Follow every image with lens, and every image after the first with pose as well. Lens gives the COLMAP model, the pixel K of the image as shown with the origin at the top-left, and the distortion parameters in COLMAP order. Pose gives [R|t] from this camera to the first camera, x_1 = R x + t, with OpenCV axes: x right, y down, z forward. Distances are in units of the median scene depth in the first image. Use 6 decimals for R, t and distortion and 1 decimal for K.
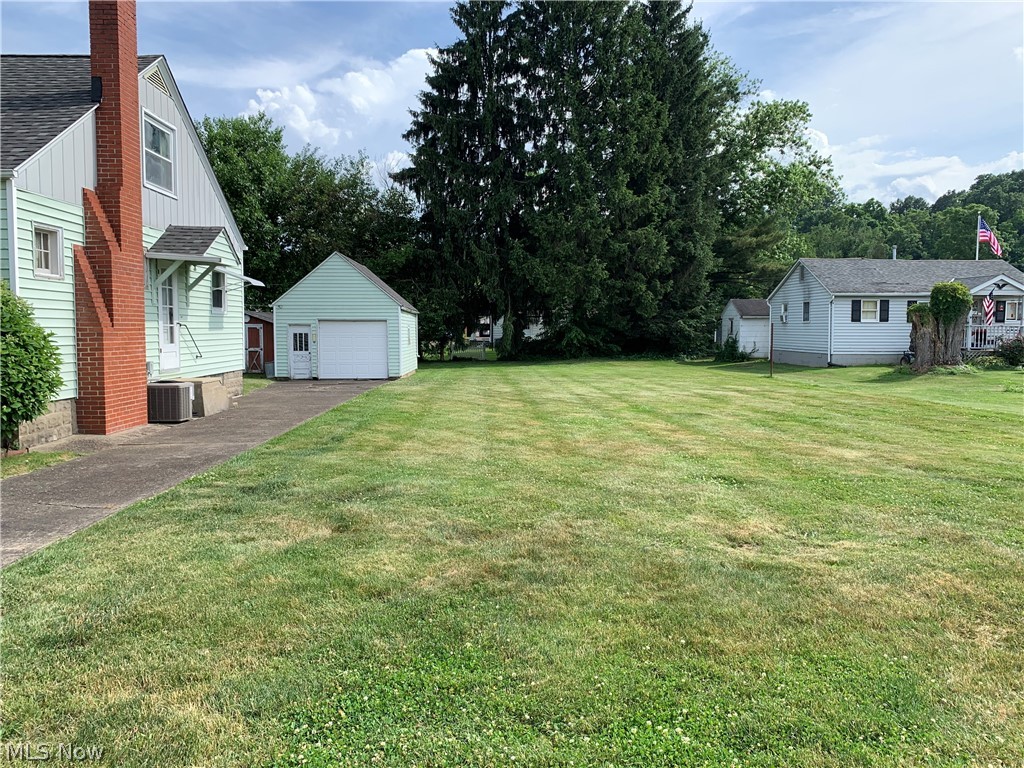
lens RADIAL K [[782.2, 0, 511.9], [0, 782.2, 371.8], [0, 0, 1]] dist [0.028885, -0.037213]
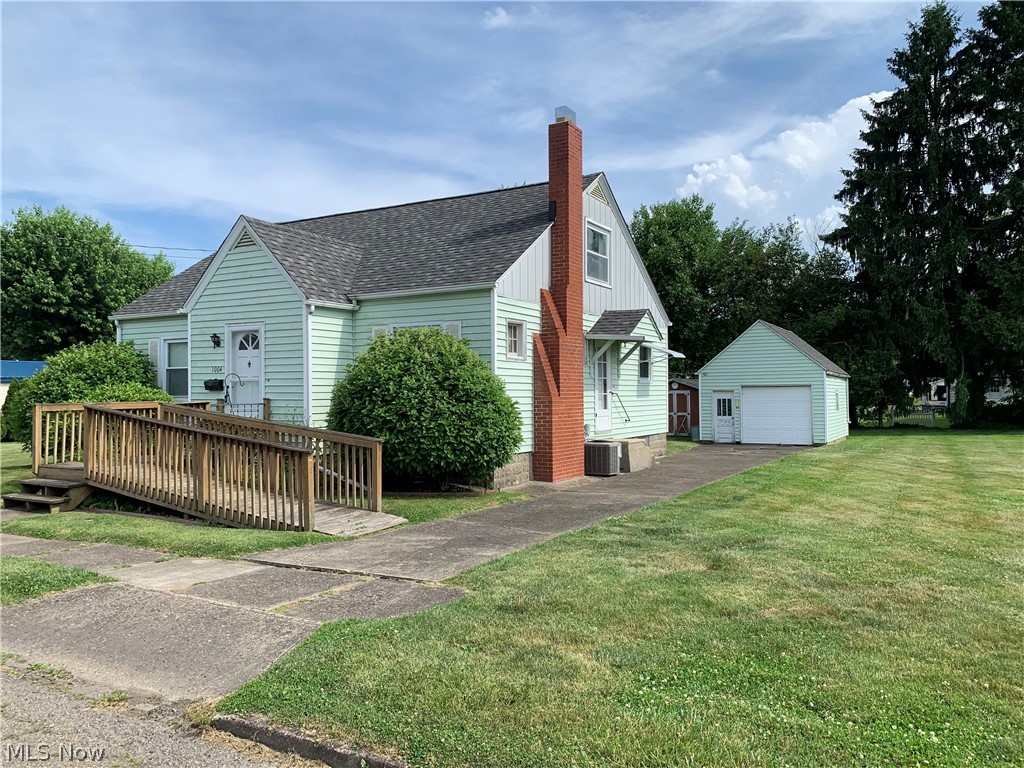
lens RADIAL K [[782.2, 0, 512.0], [0, 782.2, 384.0], [0, 0, 1]] dist [-0.000942, -0.062829]
pose [[0.856388, -0.009093, -0.516252, 0.063157], [-0.025042, 0.997937, -0.059119, -0.000661], [0.515725, 0.063557, 0.854394, -0.093477]]
